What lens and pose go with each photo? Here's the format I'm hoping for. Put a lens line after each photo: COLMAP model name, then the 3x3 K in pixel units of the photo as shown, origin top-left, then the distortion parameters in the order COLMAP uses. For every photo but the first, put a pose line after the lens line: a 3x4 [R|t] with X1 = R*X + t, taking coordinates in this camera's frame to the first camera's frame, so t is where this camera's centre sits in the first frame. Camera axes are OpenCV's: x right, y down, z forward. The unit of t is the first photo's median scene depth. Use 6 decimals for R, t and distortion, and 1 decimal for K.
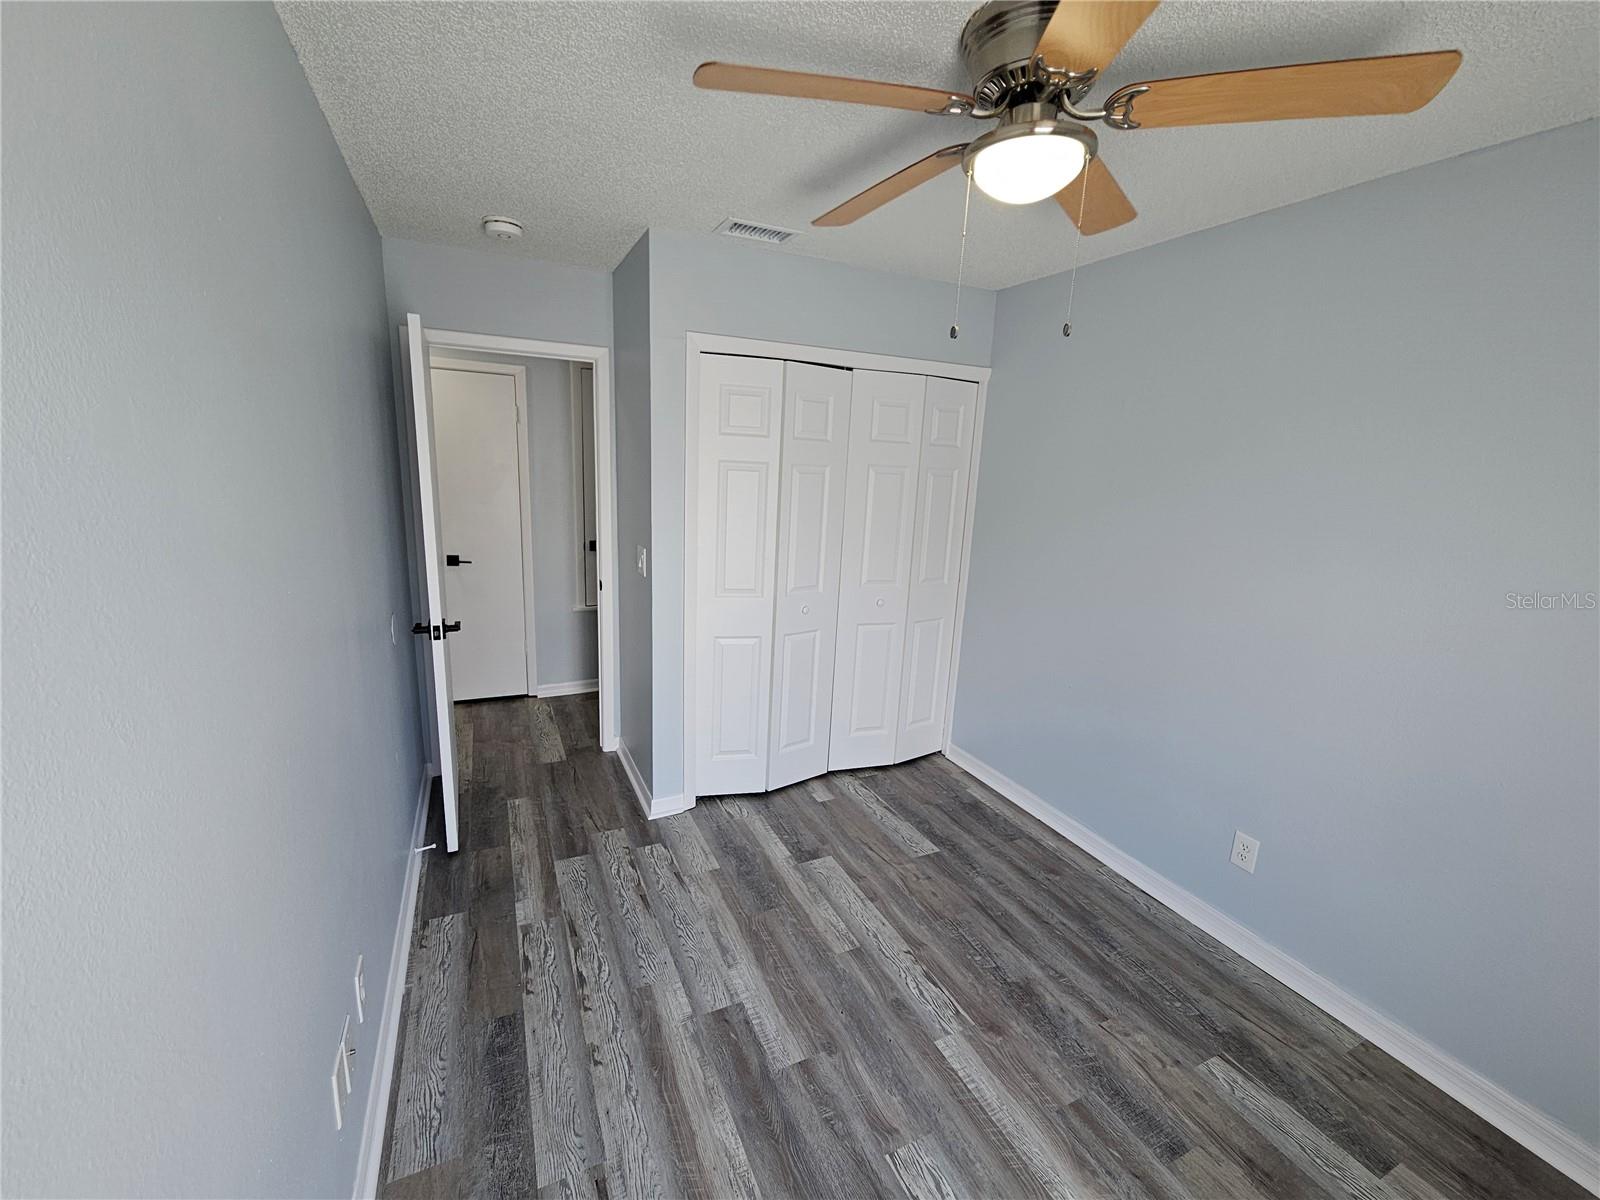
lens RADIAL K [[659.6, 0, 797.4], [0, 659.6, 600.4], [0, 0, 1]] dist [0.000585, 0.000476]
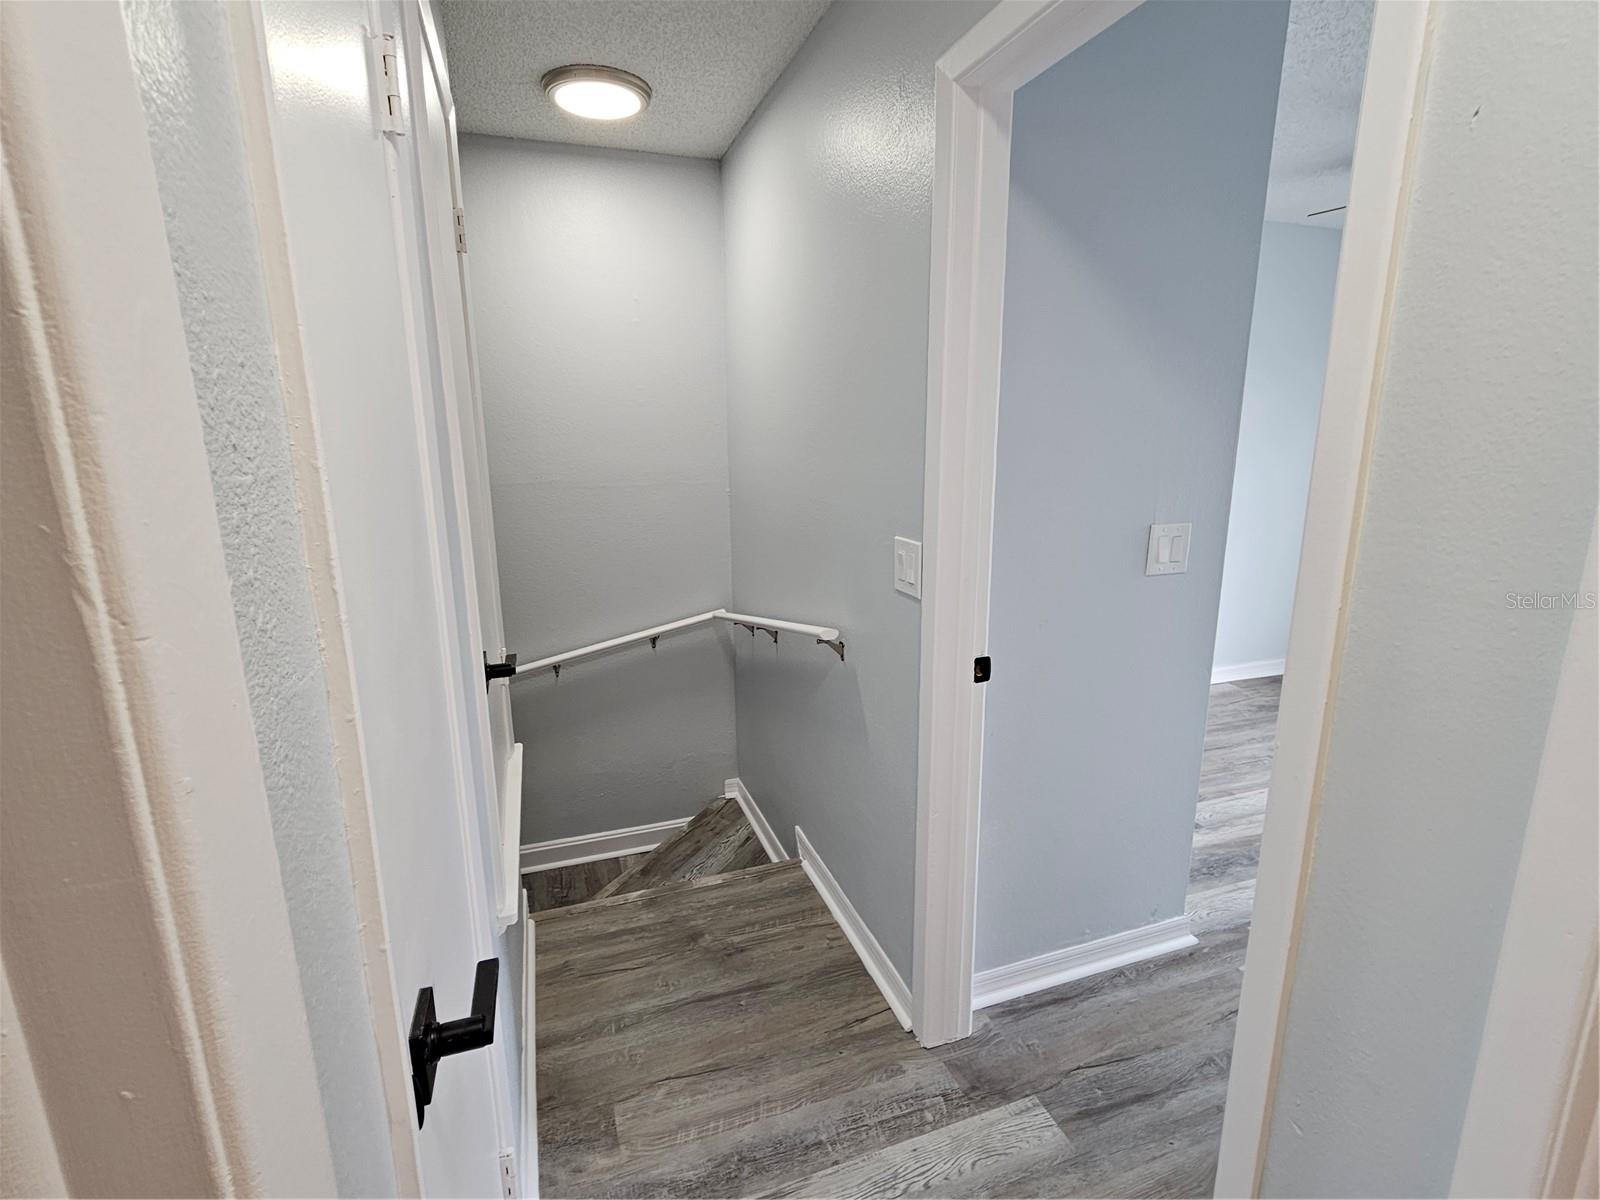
lens RADIAL K [[788.2, 0, 791.7], [0, 788.2, 605.4], [0, 0, 1]] dist [-0.000175, 0.000374]
pose [[0.088506, -0.254013, 0.963143, -1.174240], [0.233679, 0.945247, 0.227819, -0.299720], [-0.968277, 0.204903, 0.143018, 1.571416]]
